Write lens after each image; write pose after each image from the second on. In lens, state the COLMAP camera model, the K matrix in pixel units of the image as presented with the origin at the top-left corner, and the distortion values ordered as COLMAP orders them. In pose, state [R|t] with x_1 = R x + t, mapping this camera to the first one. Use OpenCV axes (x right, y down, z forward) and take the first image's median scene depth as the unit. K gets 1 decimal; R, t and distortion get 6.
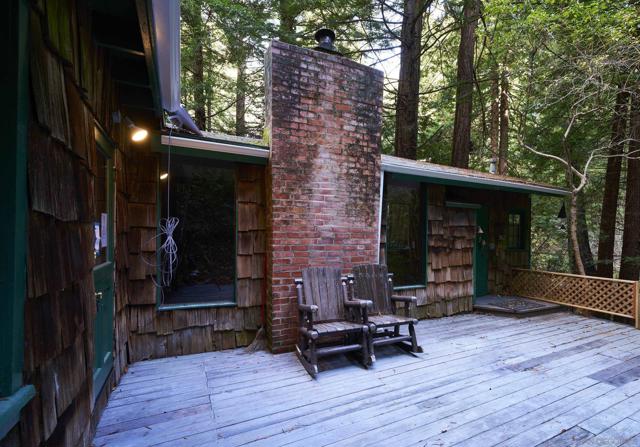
lens RADIAL K [[325.3, 0, 371.2], [0, 325.3, 240.2], [0, 0, 1]] dist [-0.000315, -0.000106]
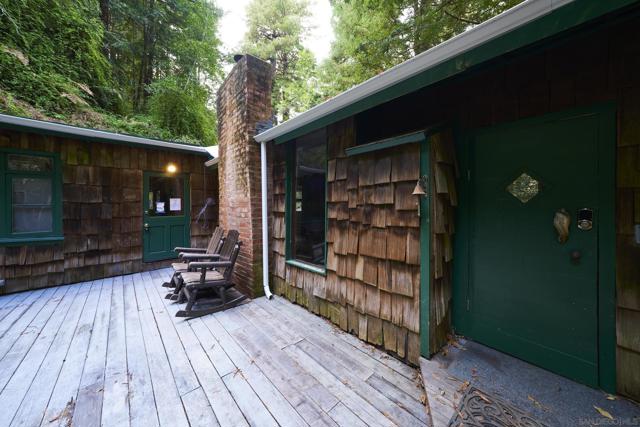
lens RADIAL K [[222.2, 0, 318.5], [0, 222.2, 205.5], [0, 0, 1]] dist [-0.000414, 0.000025]
pose [[0.203995, -0.011892, -0.978900, 0.685100], [-0.010043, 0.999848, -0.014239, -0.003095], [0.978920, 0.012735, 0.203845, 0.932390]]
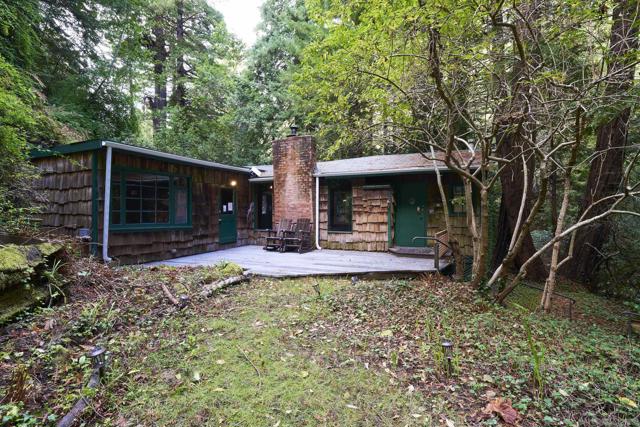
lens RADIAL K [[316.9, 0, 320.0], [0, 316.9, 213.5], [0, 0, 1]] dist [-0.001872, -0.000209]
pose [[0.558268, -0.009890, -0.829602, 1.660566], [0.003669, 0.999949, -0.009451, 0.051764], [0.829652, 0.002232, 0.558276, -0.174337]]
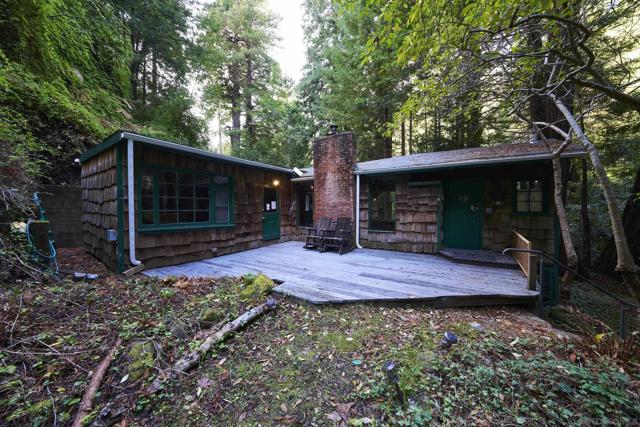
lens RADIAL K [[223.9, 0, 320.0], [0, 223.9, 213.5], [0, 0, 1]] dist [-0.012351, 0.000005]
pose [[0.446649, 0.008020, -0.894673, 1.136974], [0.001757, 0.999950, 0.009841, 0.028061], [0.894708, -0.005967, 0.446612, 0.094967]]
